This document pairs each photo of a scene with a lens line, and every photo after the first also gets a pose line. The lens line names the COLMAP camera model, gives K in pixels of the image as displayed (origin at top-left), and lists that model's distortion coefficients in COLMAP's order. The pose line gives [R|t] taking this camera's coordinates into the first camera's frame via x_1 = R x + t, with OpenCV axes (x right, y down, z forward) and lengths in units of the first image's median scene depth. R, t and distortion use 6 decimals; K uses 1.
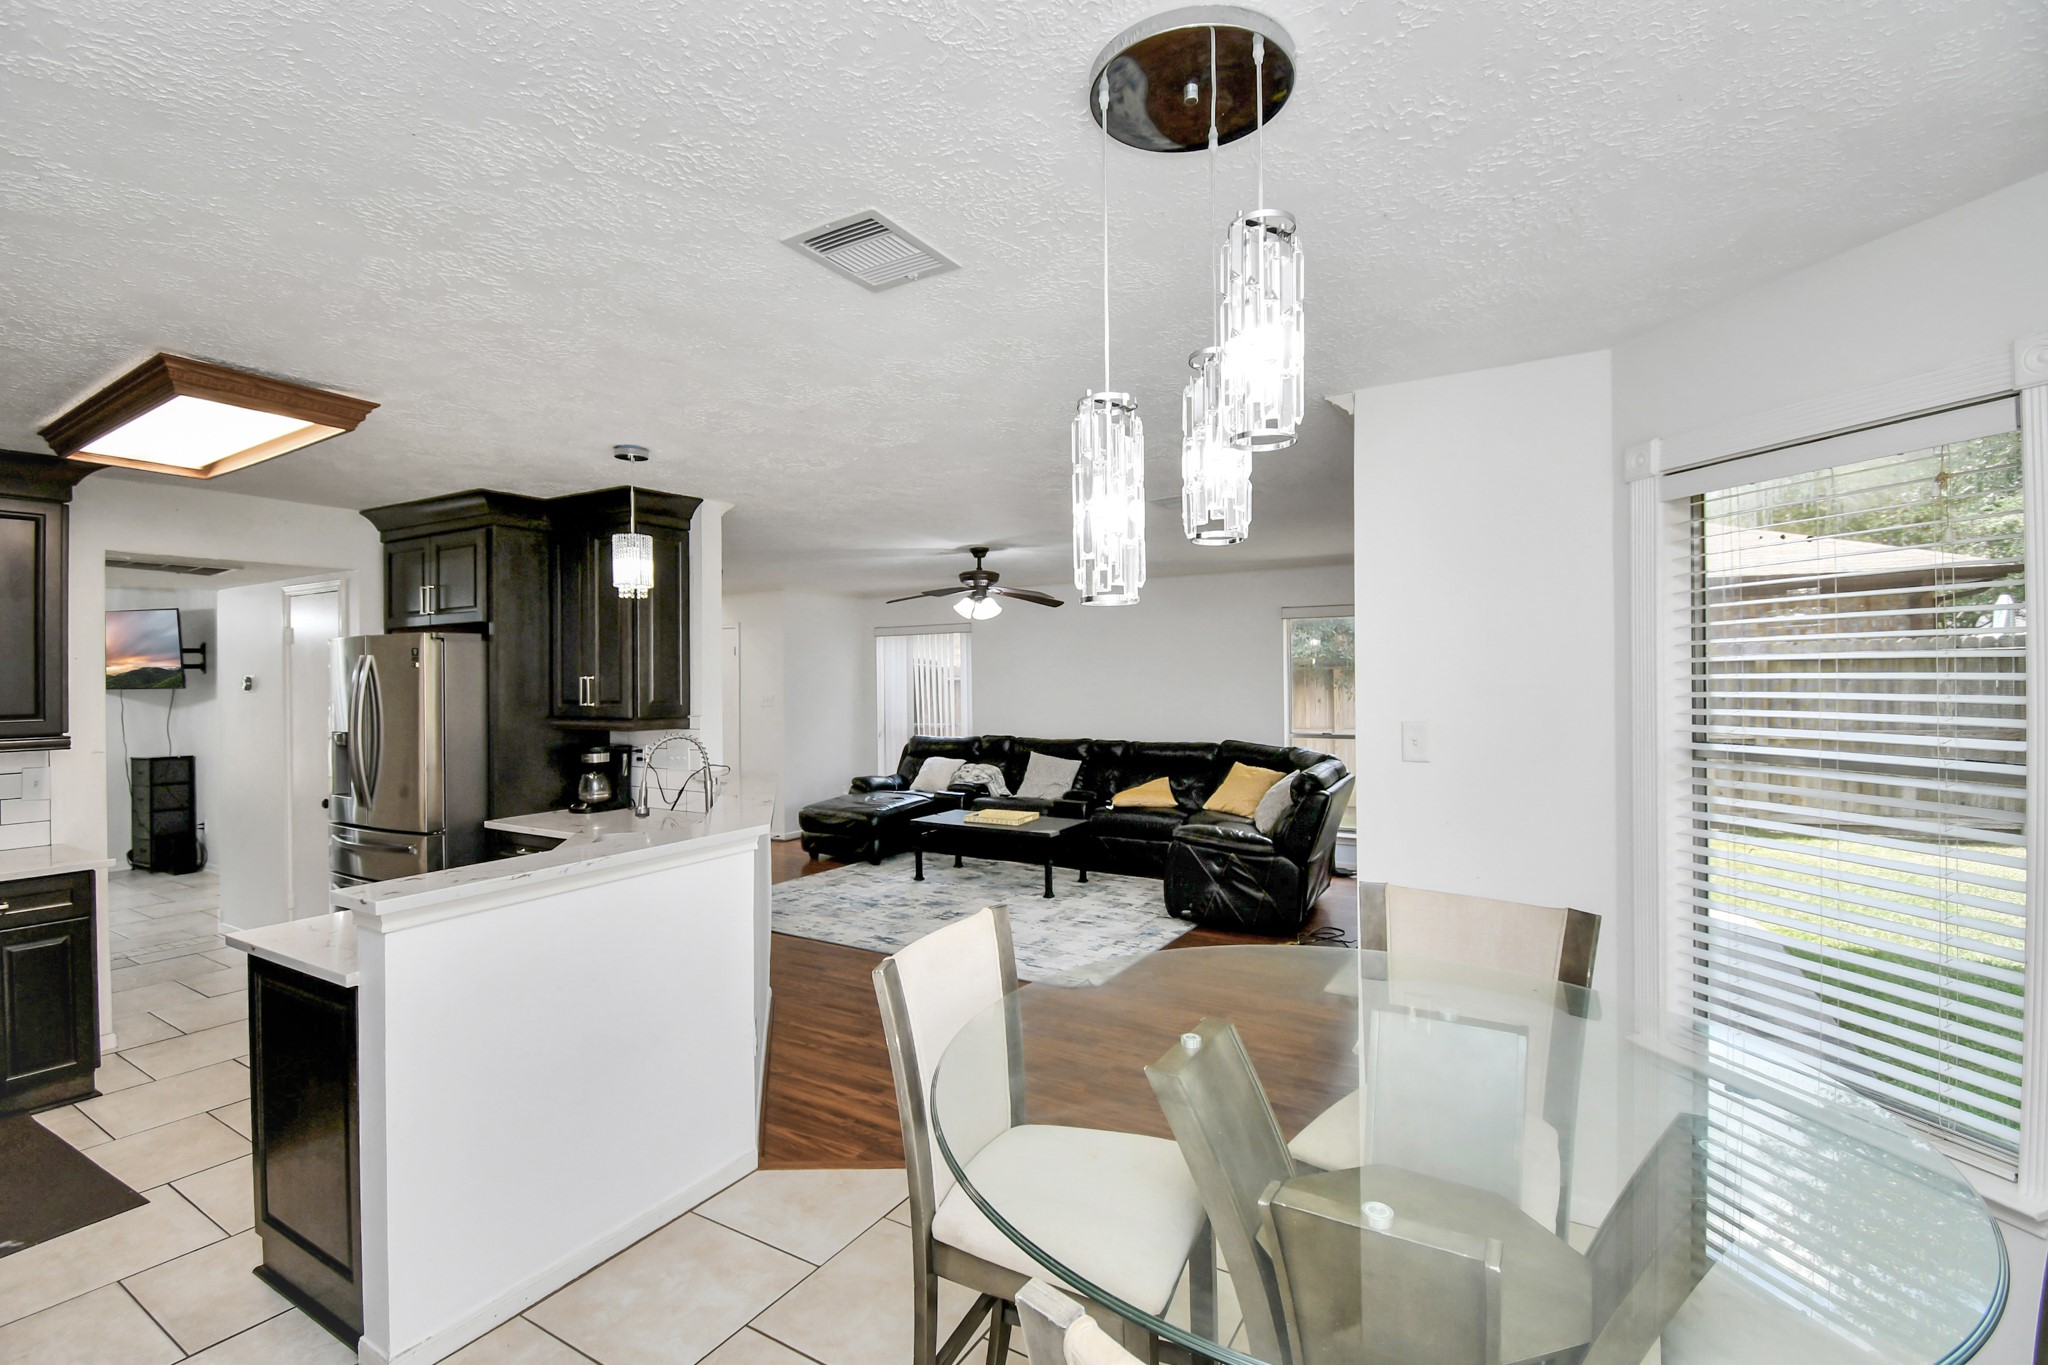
lens RADIAL K [[925.7, 0, 1025.6], [0, 925.7, 670.2], [0, 0, 1]] dist [-0.018470, -0.001868]
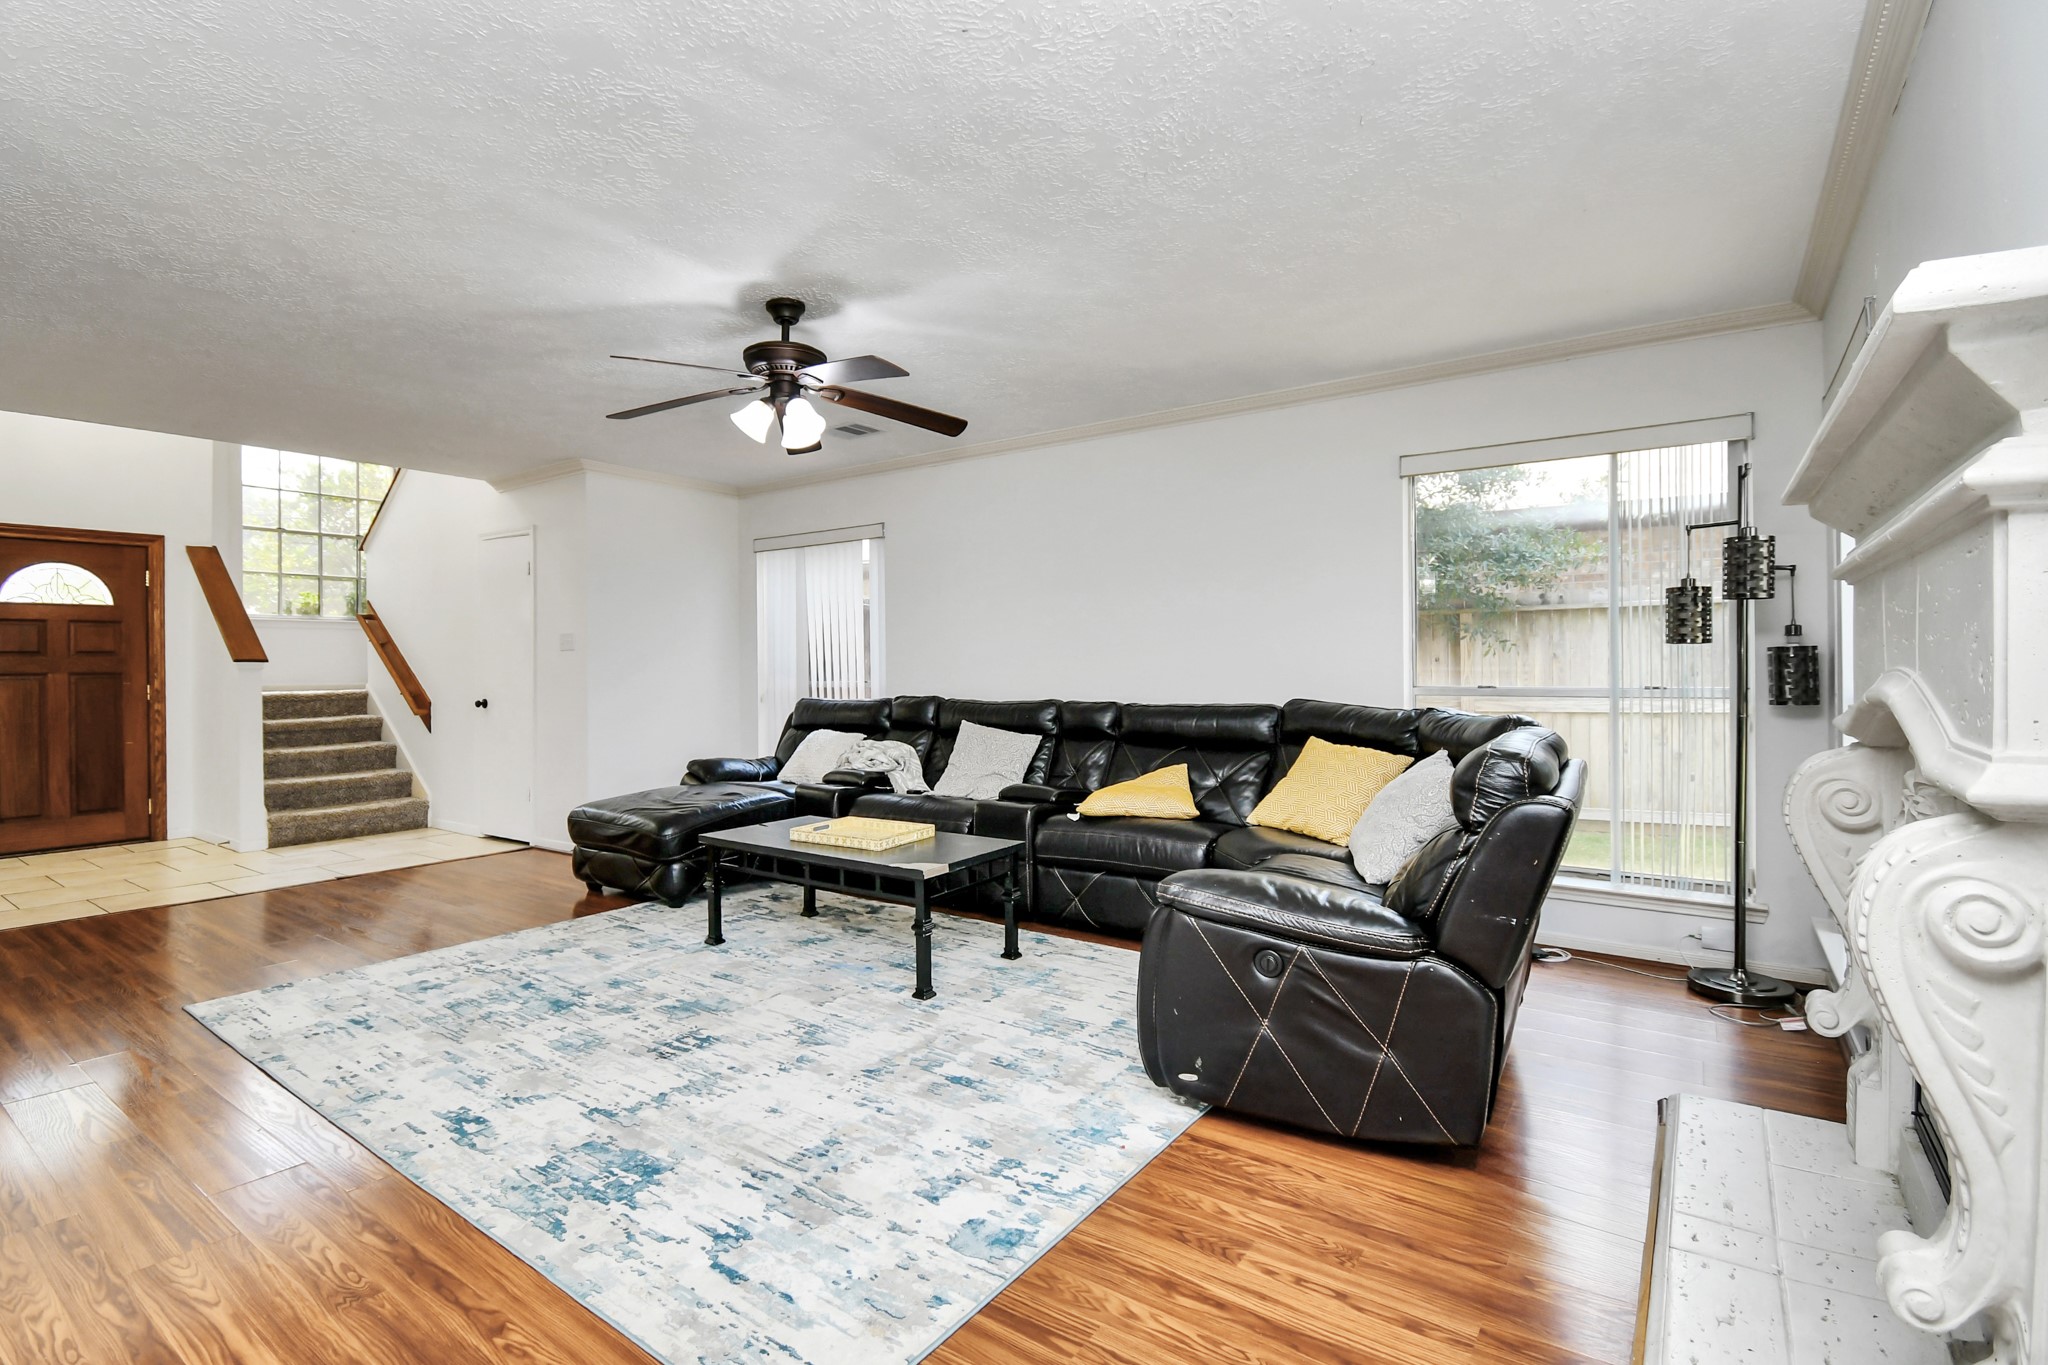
lens RADIAL K [[925.2, 0, 977.7], [0, 925.2, 677.4], [0, 0, 1]] dist [-0.004689, -0.000493]
pose [[0.992571, 0.000584, -0.121668, 0.086025], [0.001256, 0.999886, 0.015039, 0.048274], [0.121663, -0.015080, 0.992457, 0.379835]]
